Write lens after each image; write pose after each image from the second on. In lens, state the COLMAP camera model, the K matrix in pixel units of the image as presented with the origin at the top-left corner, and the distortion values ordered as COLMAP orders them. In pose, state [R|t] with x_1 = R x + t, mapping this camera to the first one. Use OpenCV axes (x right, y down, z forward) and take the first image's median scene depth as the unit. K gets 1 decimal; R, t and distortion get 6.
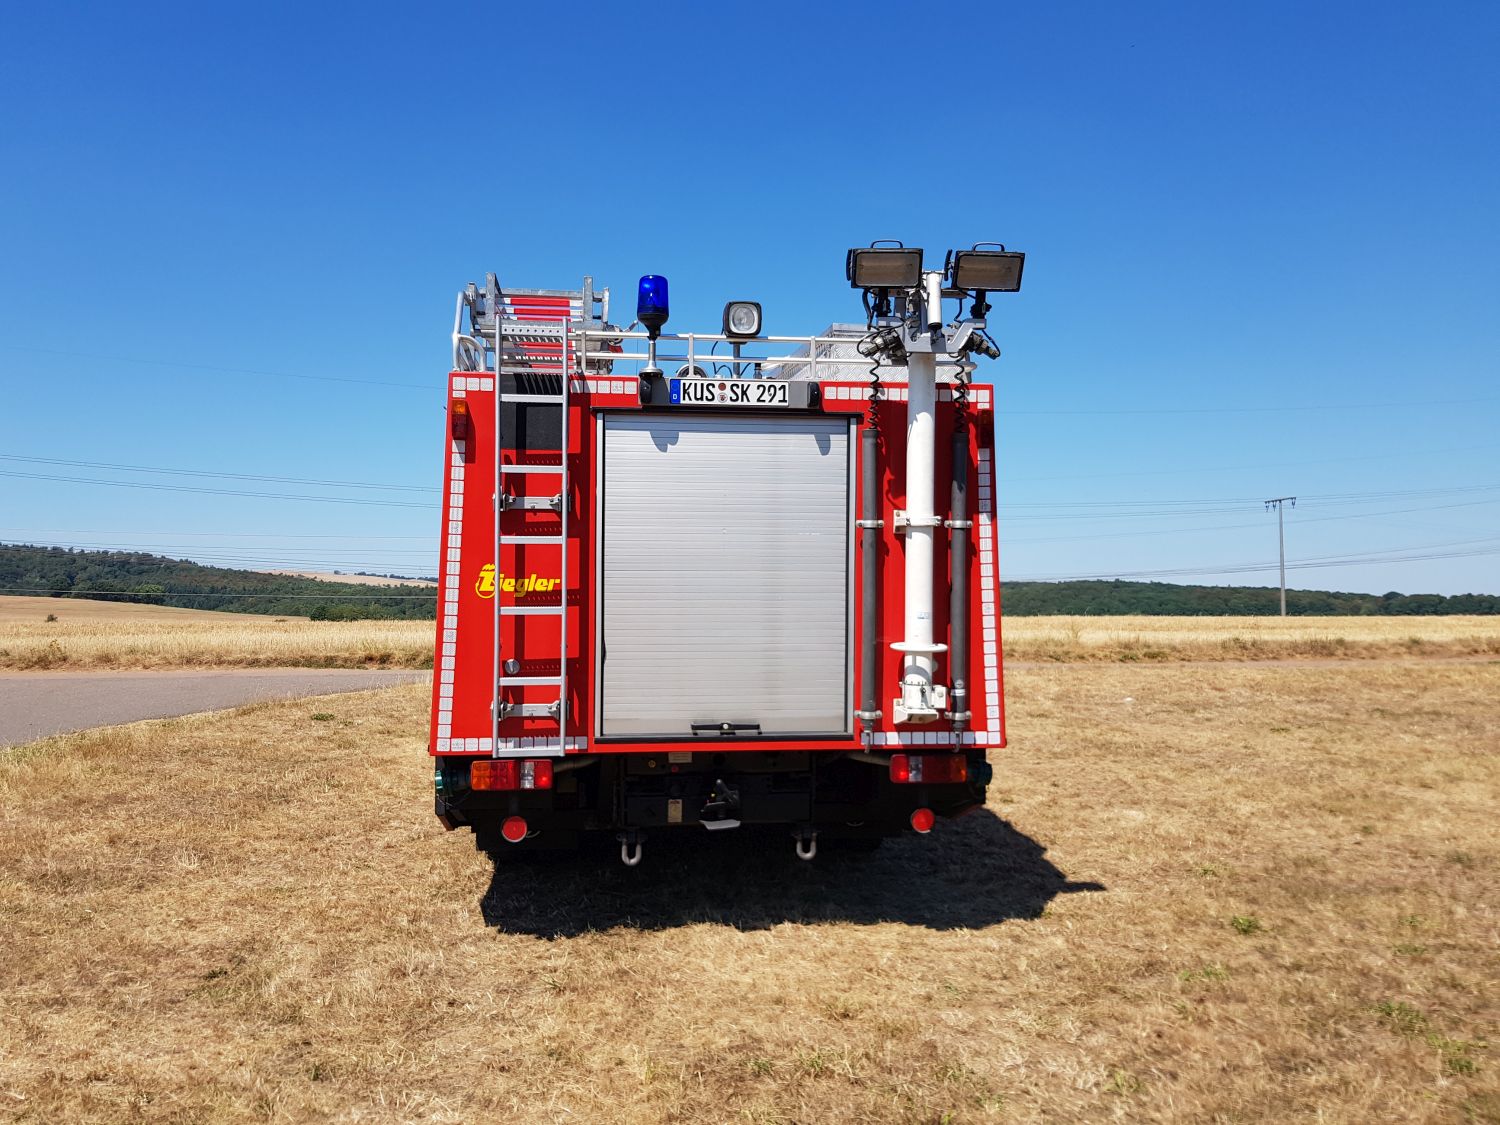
lens RADIAL K [[1179.0, 0, 717.2], [0, 1179.0, 524.9], [0, 0, 1]] dist [0.052263, -0.093997]
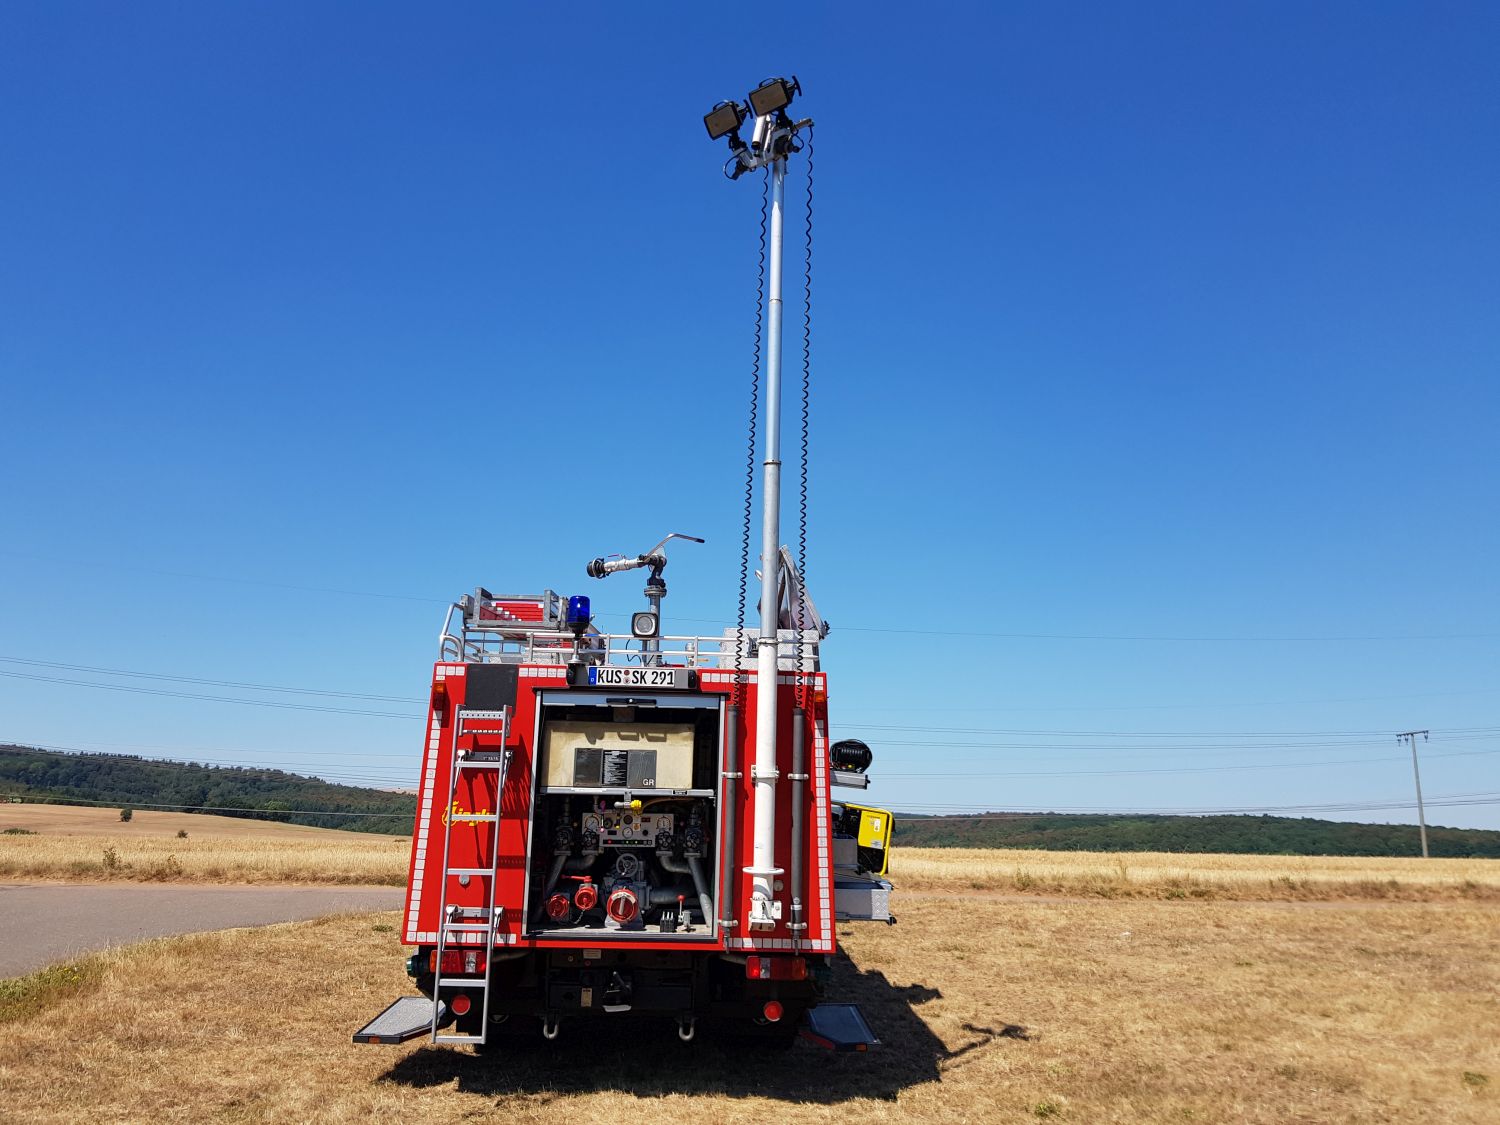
lens RADIAL K [[1179.0, 0, 734.8], [0, 1179.0, 544.9], [0, 0, 1]] dist [0.052263, -0.093997]
pose [[0.996169, -0.001168, -0.087438, 0.065124], [-0.013671, 0.985534, -0.168926, -0.008535], [0.086370, 0.169474, 0.981743, -0.097068]]
